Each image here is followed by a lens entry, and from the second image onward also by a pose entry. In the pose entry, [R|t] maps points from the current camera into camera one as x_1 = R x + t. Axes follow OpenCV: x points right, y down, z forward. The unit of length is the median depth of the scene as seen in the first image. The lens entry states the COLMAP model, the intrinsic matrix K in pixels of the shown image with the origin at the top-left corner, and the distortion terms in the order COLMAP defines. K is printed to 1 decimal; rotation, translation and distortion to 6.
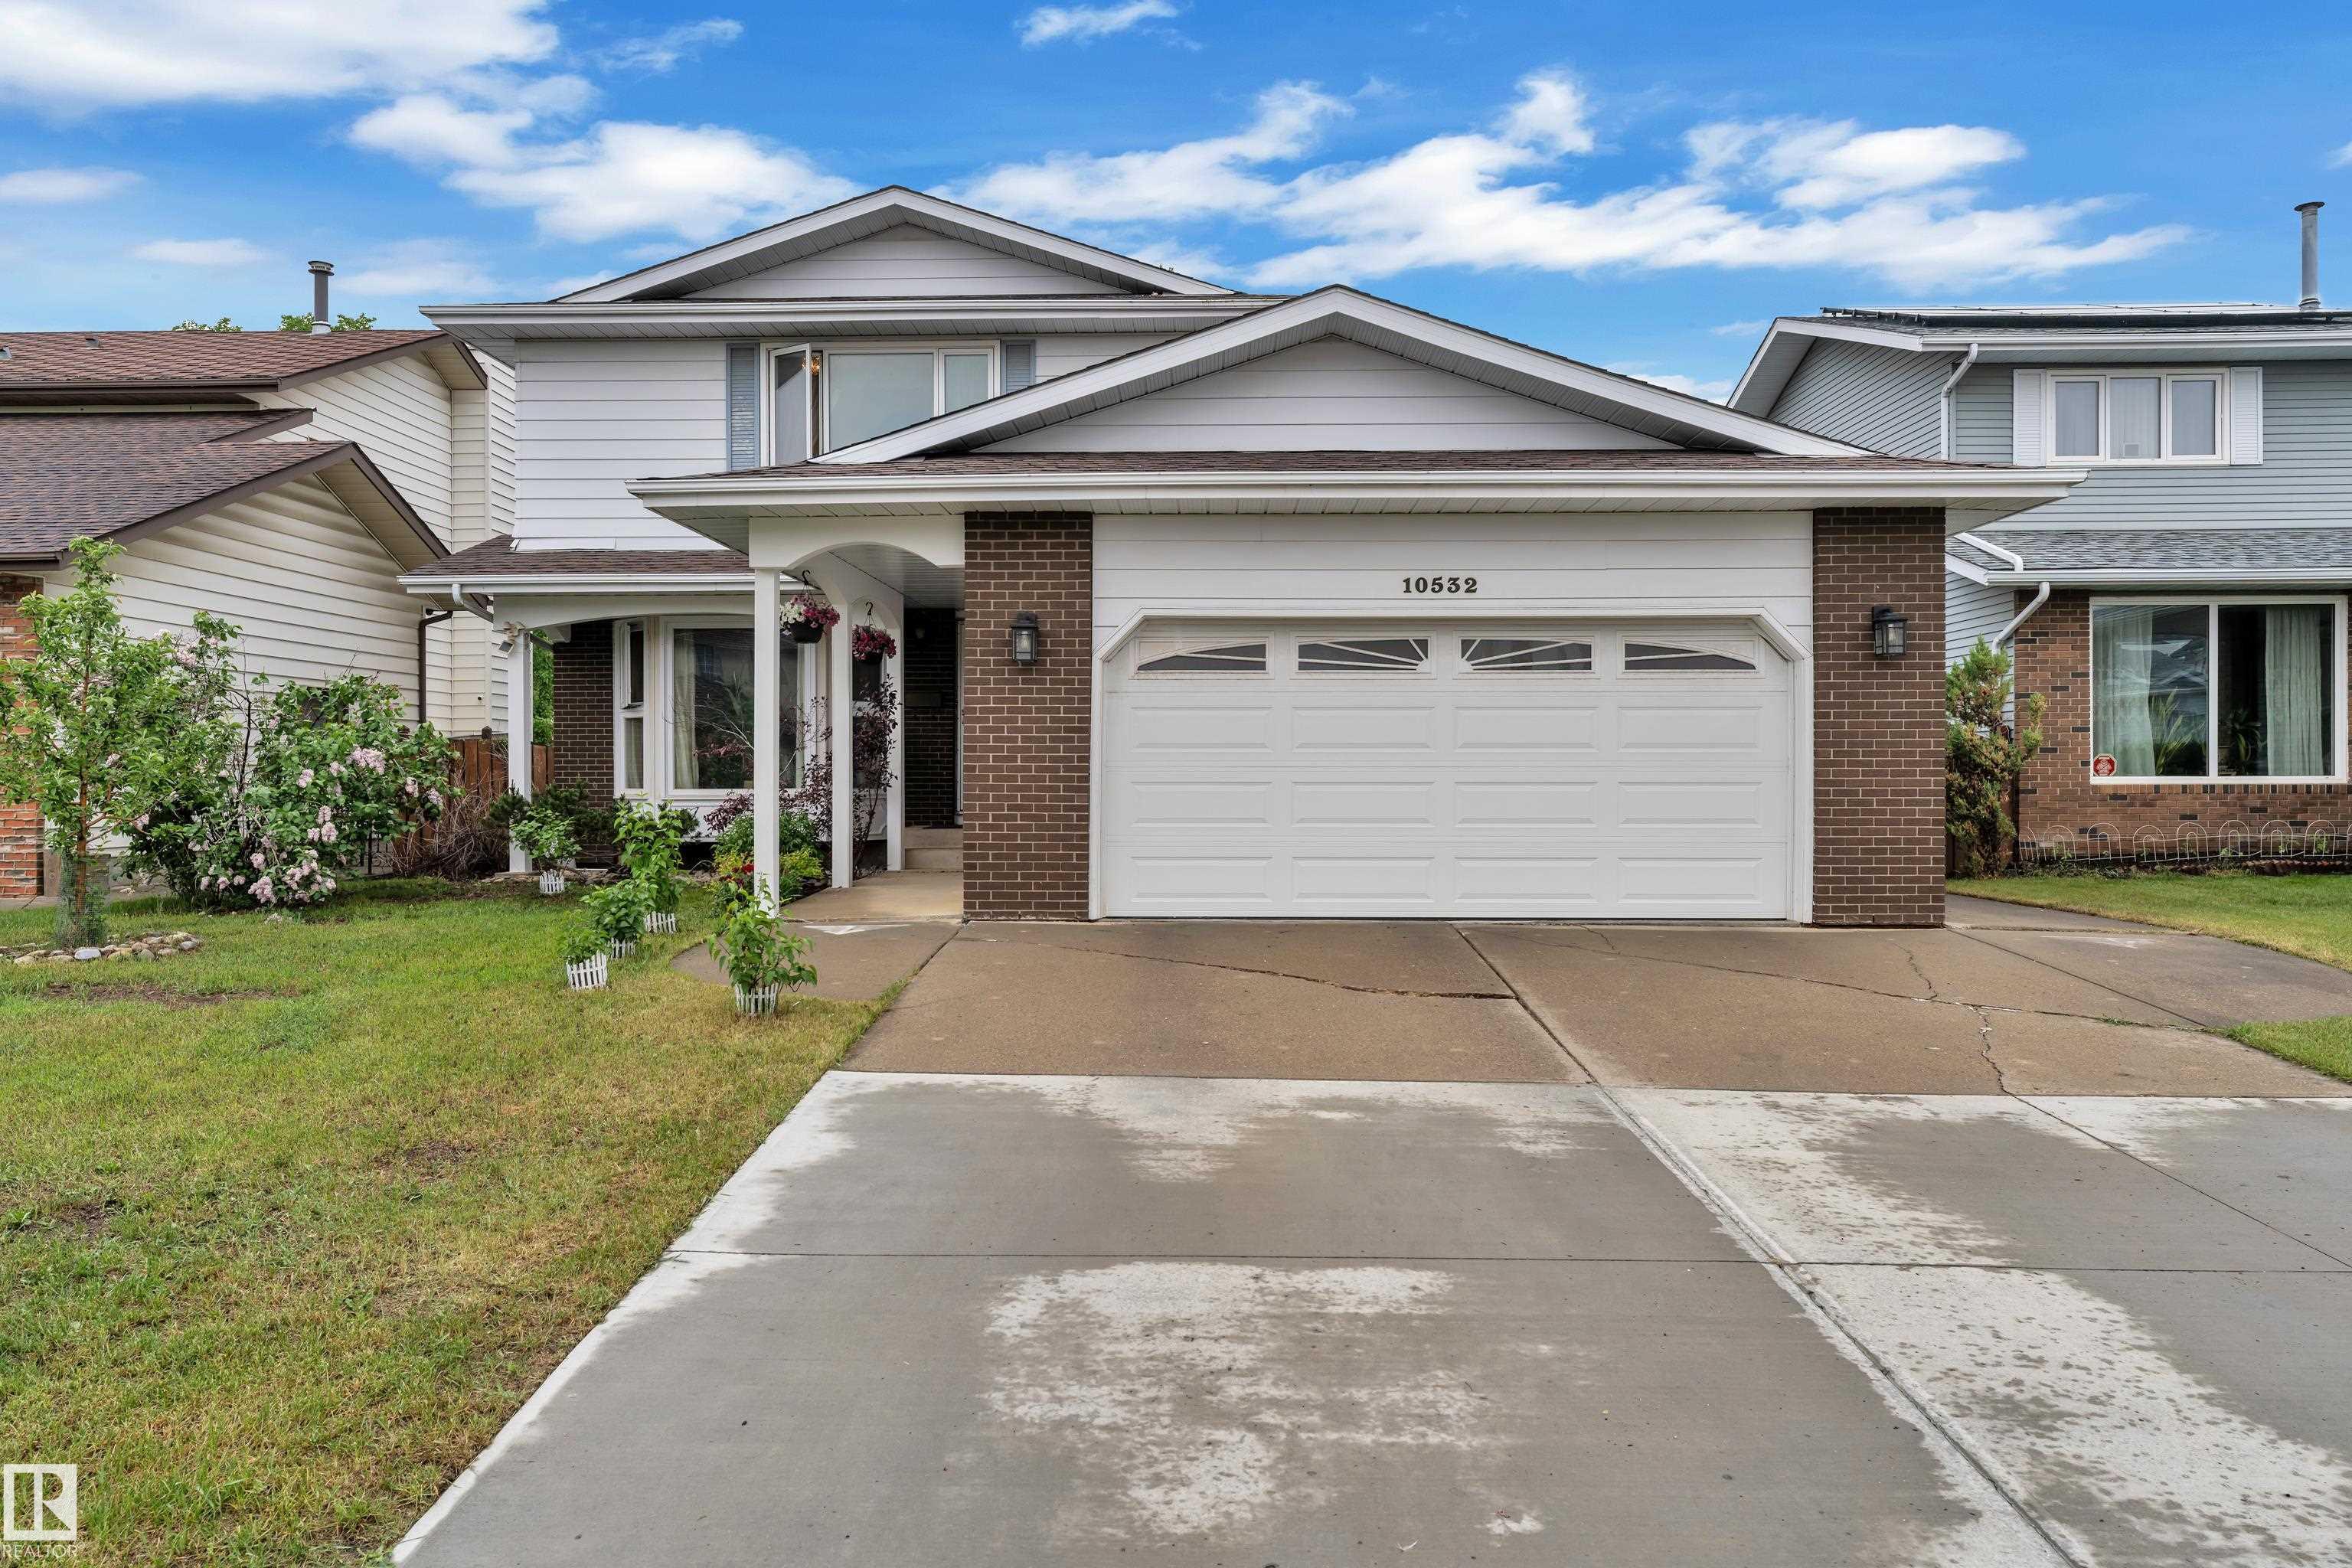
lens RADIAL K [[1549.9, 0, 1176.0], [0, 1549.9, 784.0], [0, 0, 1]] dist [0.004085, 0.001083]
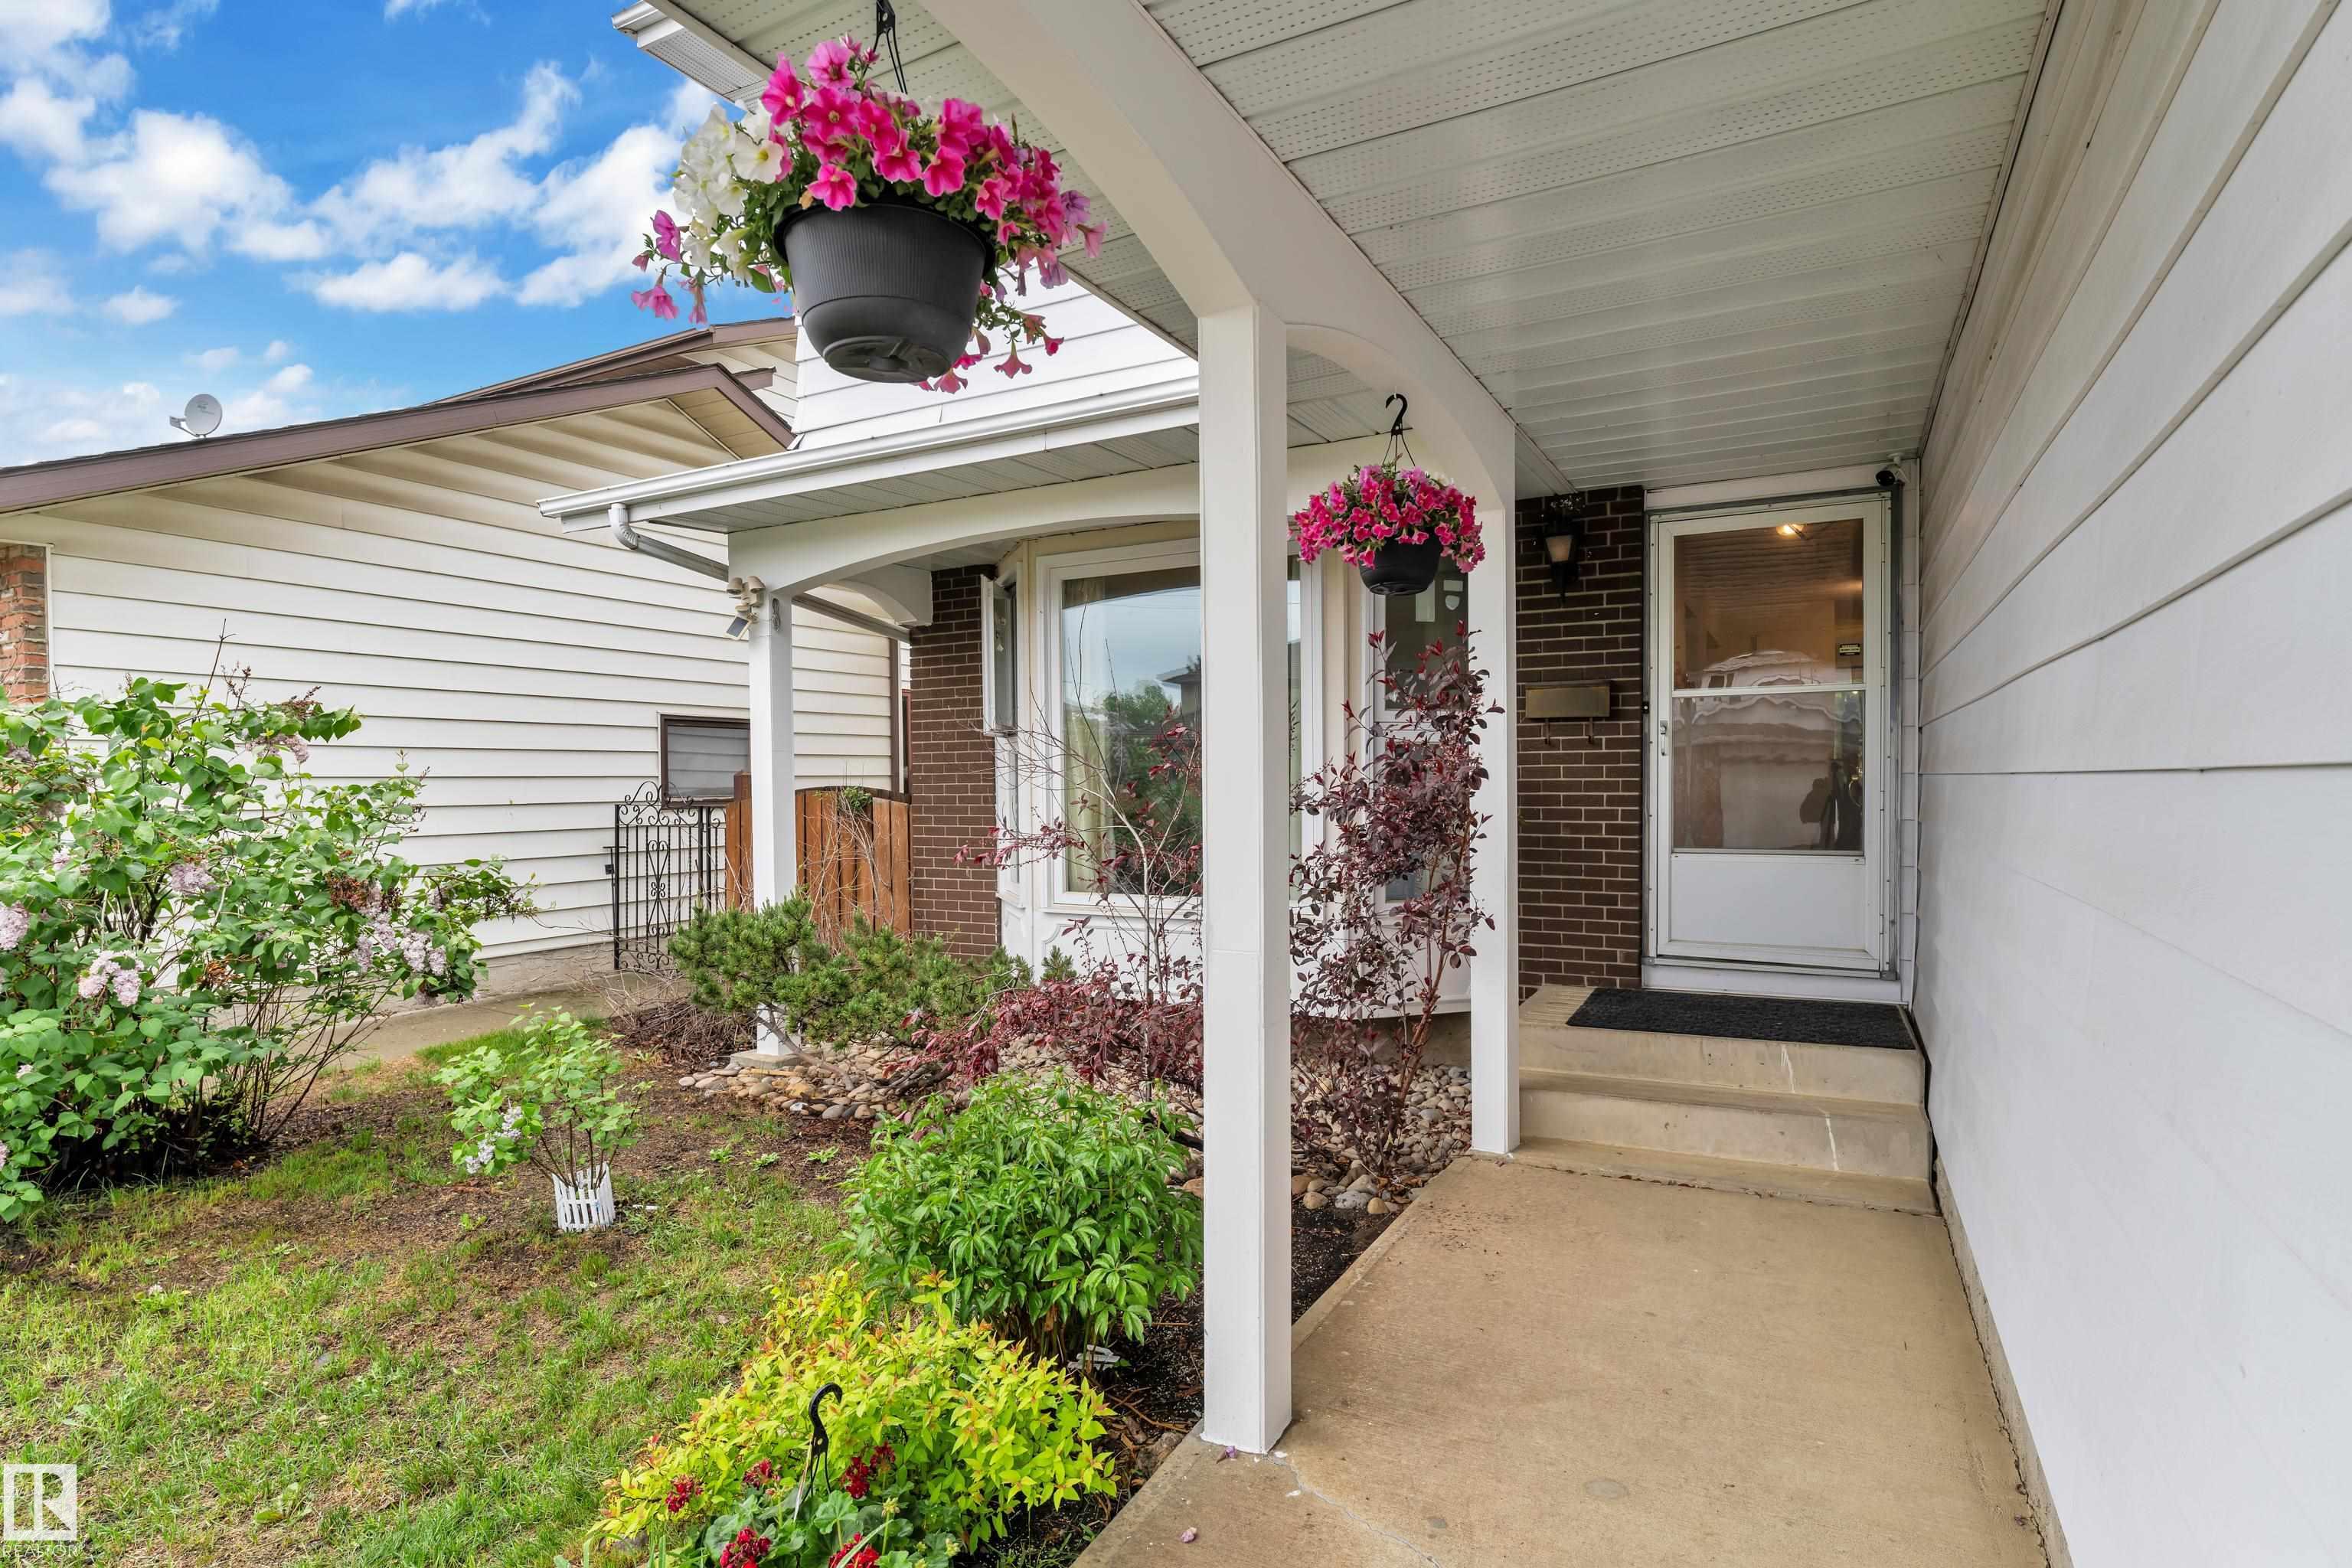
lens RADIAL K [[1203.3, 0, 1176.0], [0, 1203.3, 784.0], [0, 0, 1]] dist [0.000035, -0.000069]
pose [[0.894019, -0.000428, -0.448029, -0.173734], [0.001777, 0.999995, 0.002591, -0.051055], [0.448026, -0.003113, 0.894015, 1.025808]]
